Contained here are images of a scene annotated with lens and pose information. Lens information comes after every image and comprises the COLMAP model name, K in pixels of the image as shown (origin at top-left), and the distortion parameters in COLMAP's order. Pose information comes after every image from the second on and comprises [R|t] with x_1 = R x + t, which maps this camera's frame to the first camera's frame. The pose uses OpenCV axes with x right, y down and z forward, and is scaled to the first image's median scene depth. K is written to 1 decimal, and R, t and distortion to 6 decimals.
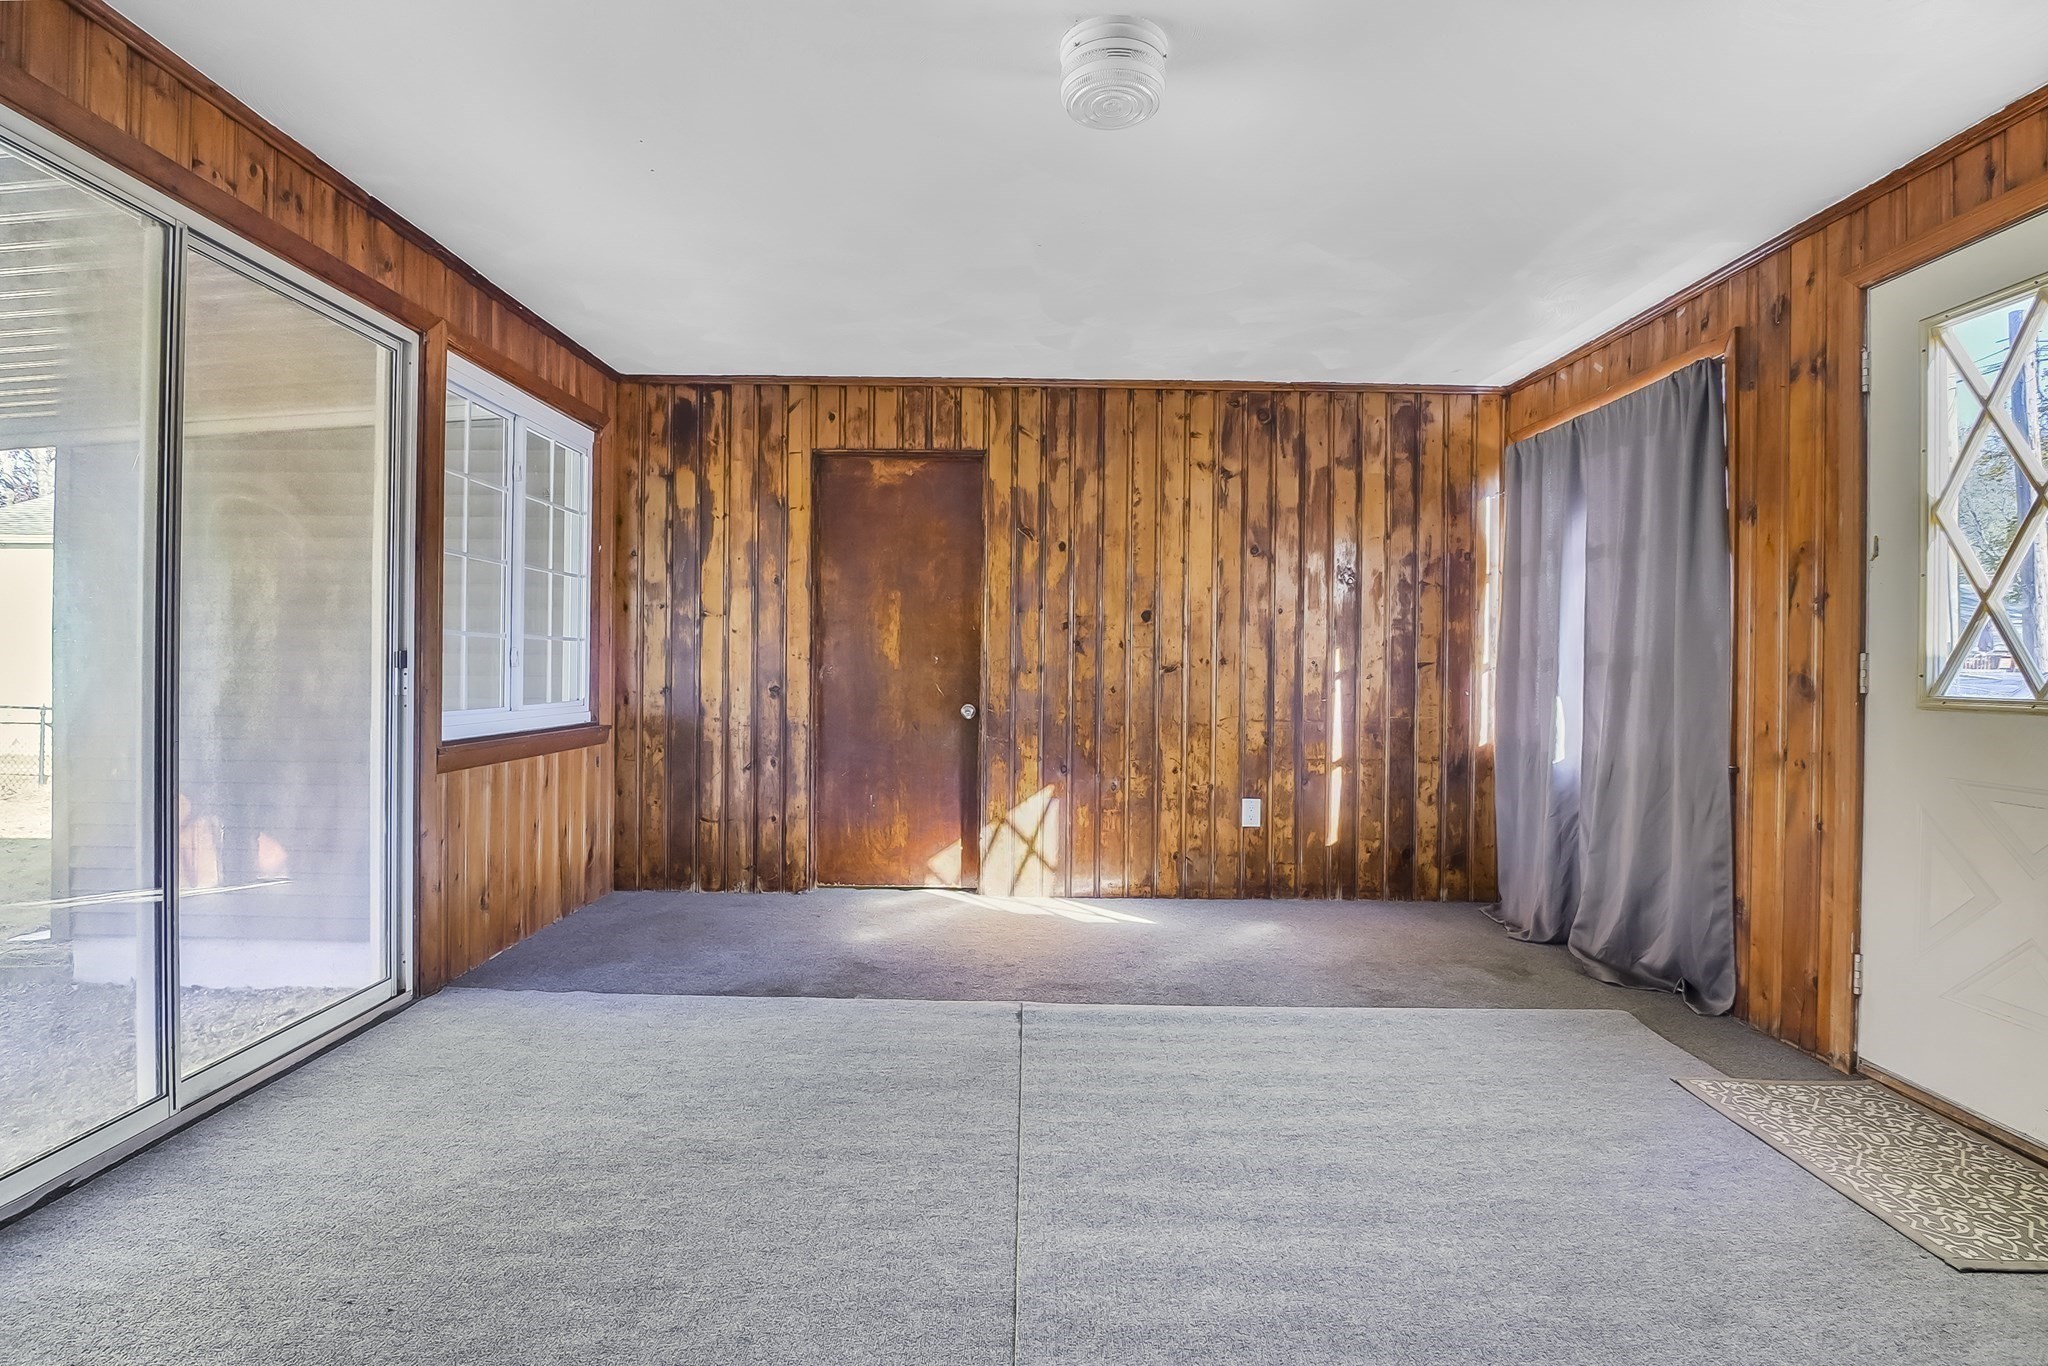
lens RADIAL K [[1001.4, 0, 1027.7], [0, 1001.4, 669.3], [0, 0, 1]] dist [-0.018092, -0.002246]
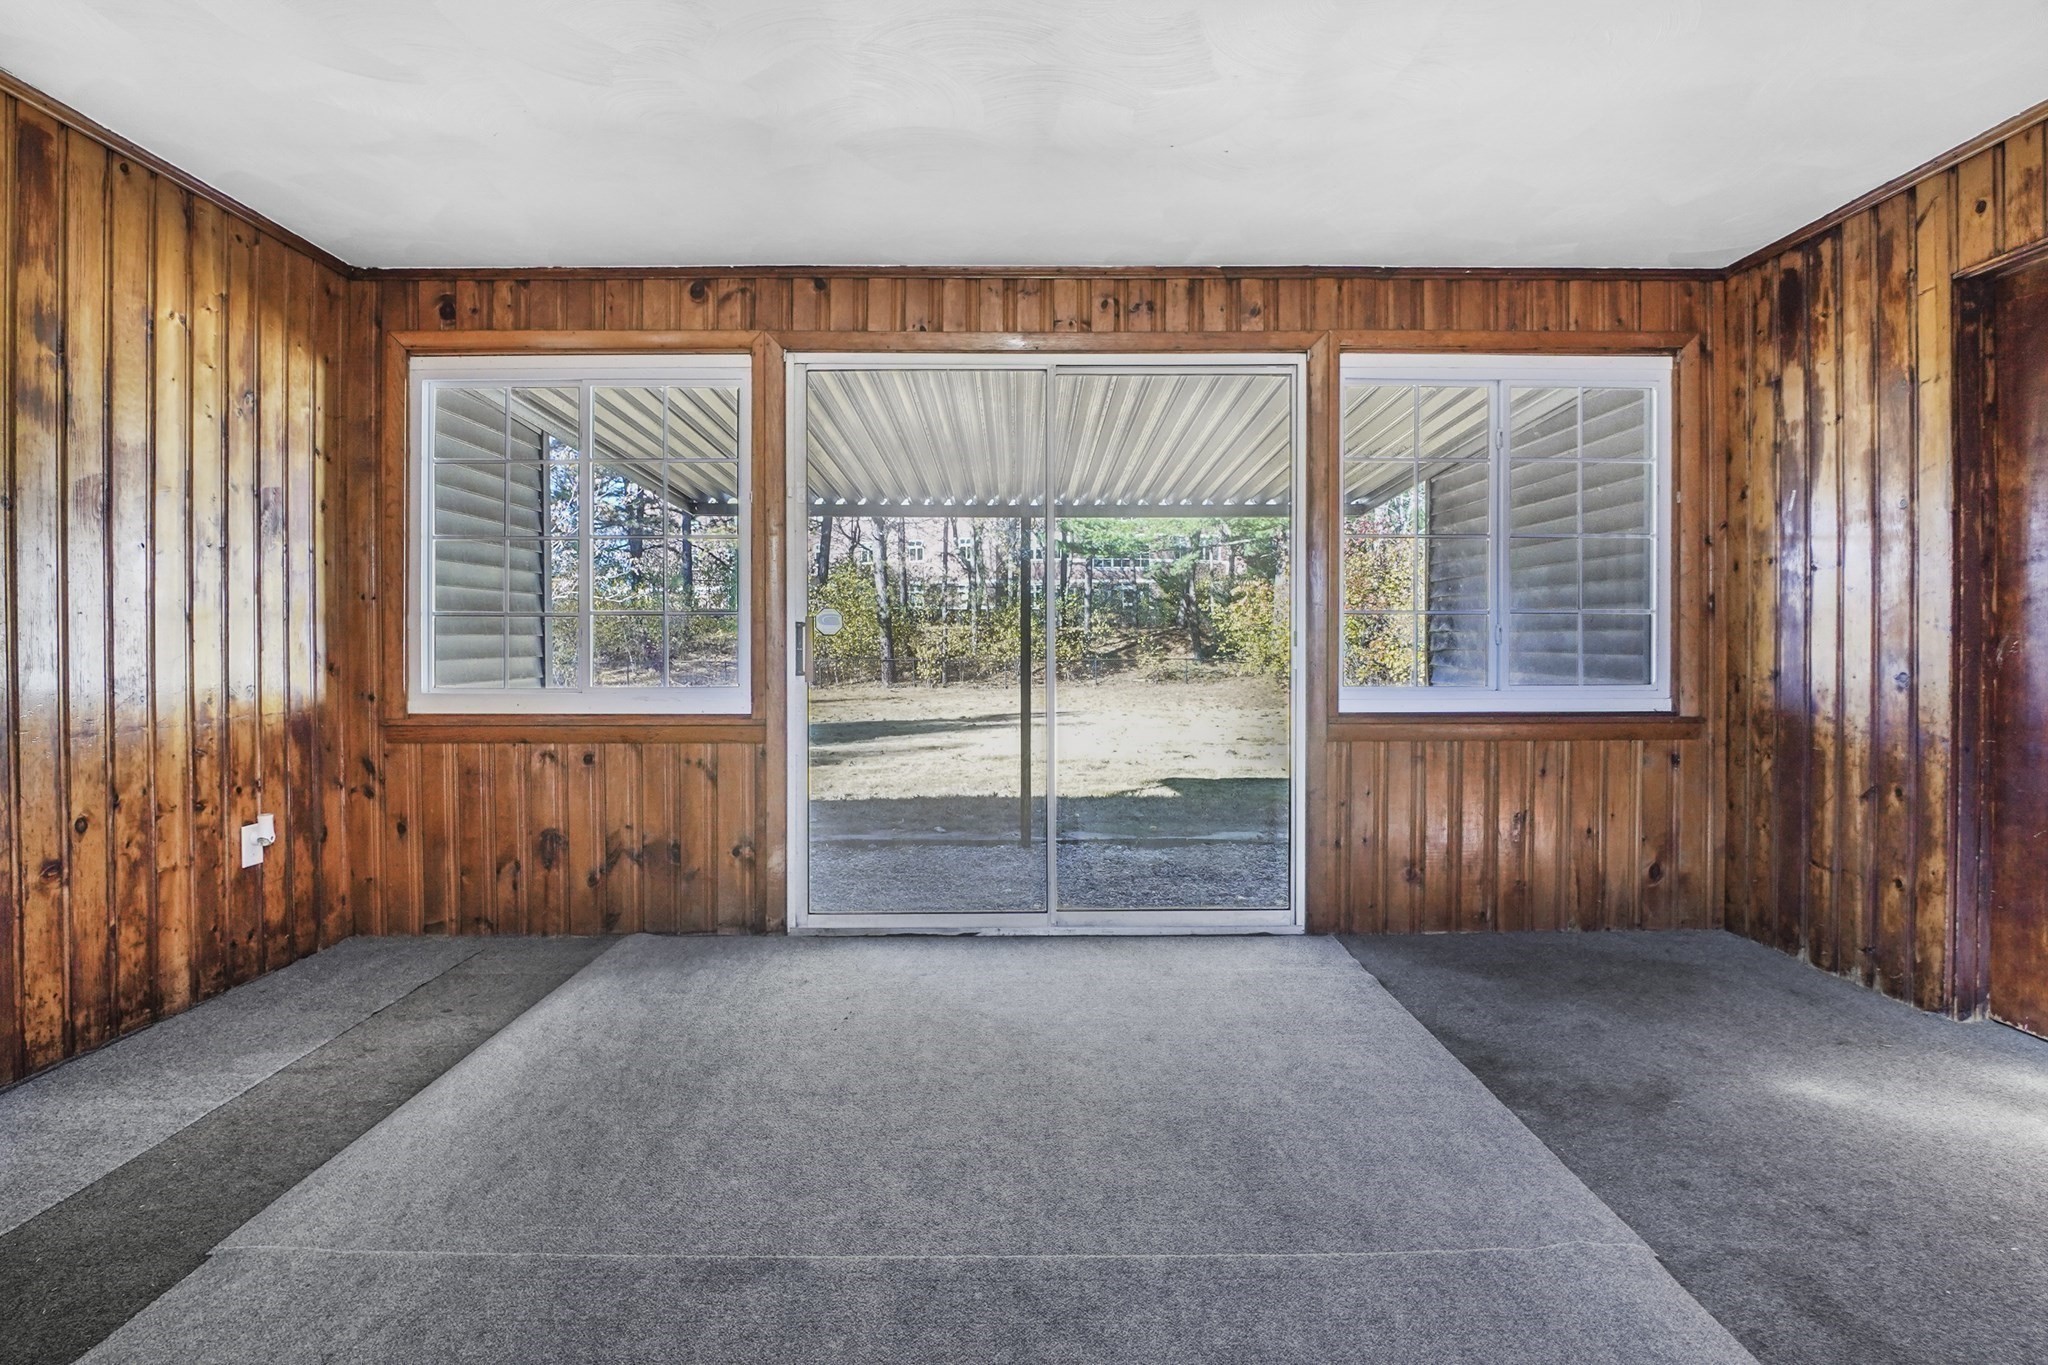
lens RADIAL K [[1012.6, 0, 1027.9], [0, 1012.6, 656.7], [0, 0, 1]] dist [-0.021264, -0.002719]
pose [[0.013531, 0.005128, -0.999895, 0.365548], [-0.000443, 0.999987, 0.005122, 0.003718], [0.999908, 0.000373, 0.013533, 0.445570]]
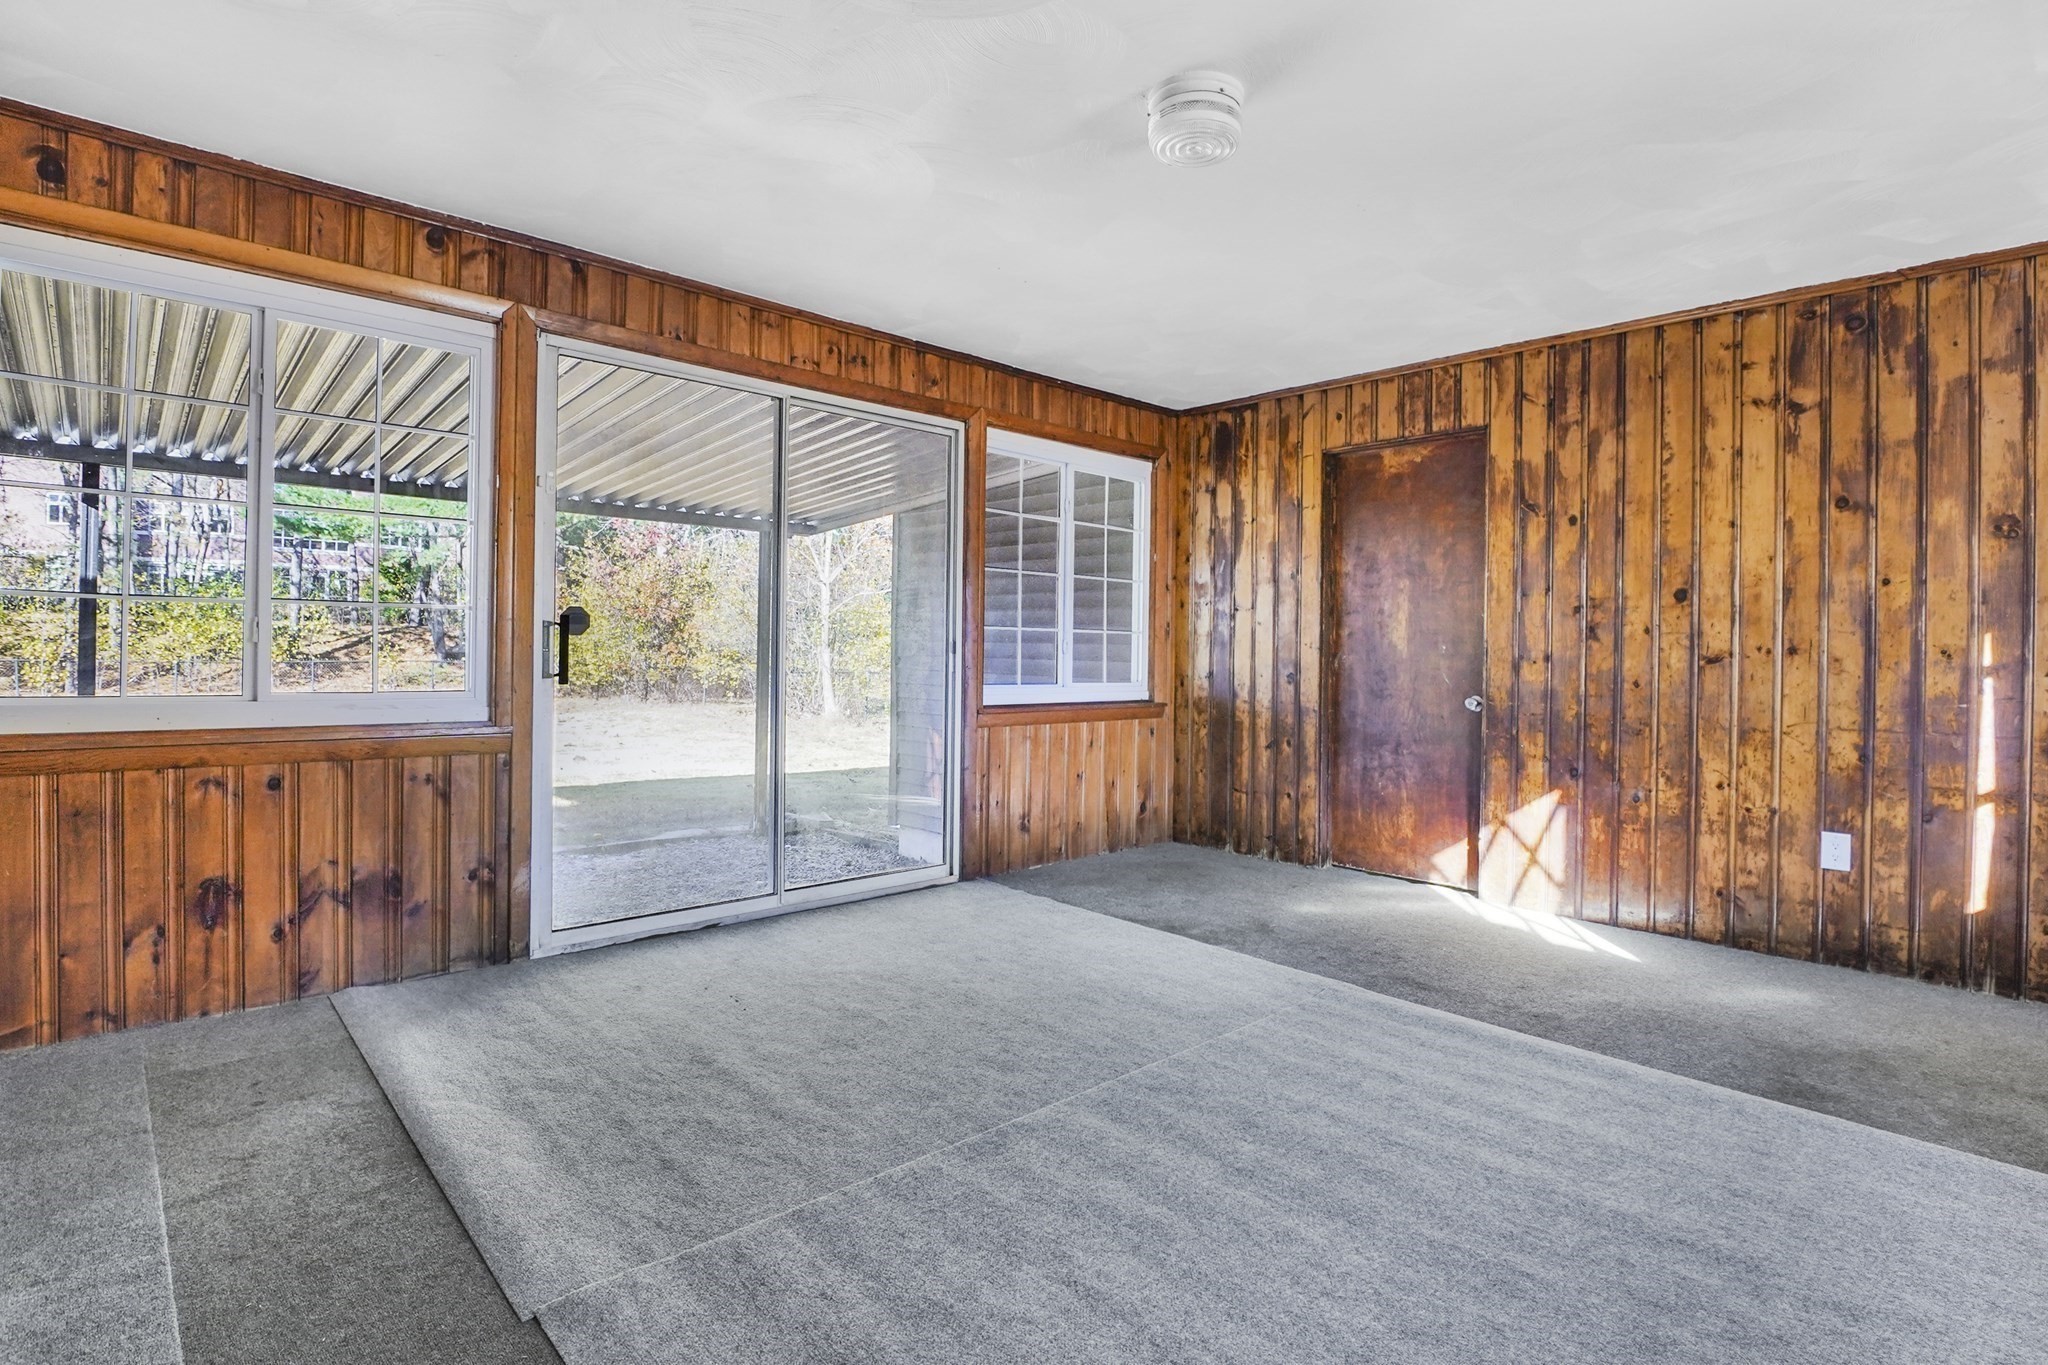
lens RADIAL K [[1012.6, 0, 1027.9], [0, 1012.6, 656.7], [0, 0, 1]] dist [-0.021264, -0.002719]
pose [[0.685772, 0.004642, -0.727802, 0.351609], [-0.010402, 0.999940, -0.003424, 0.005679], [0.727742, 0.009919, 0.685779, 0.040337]]
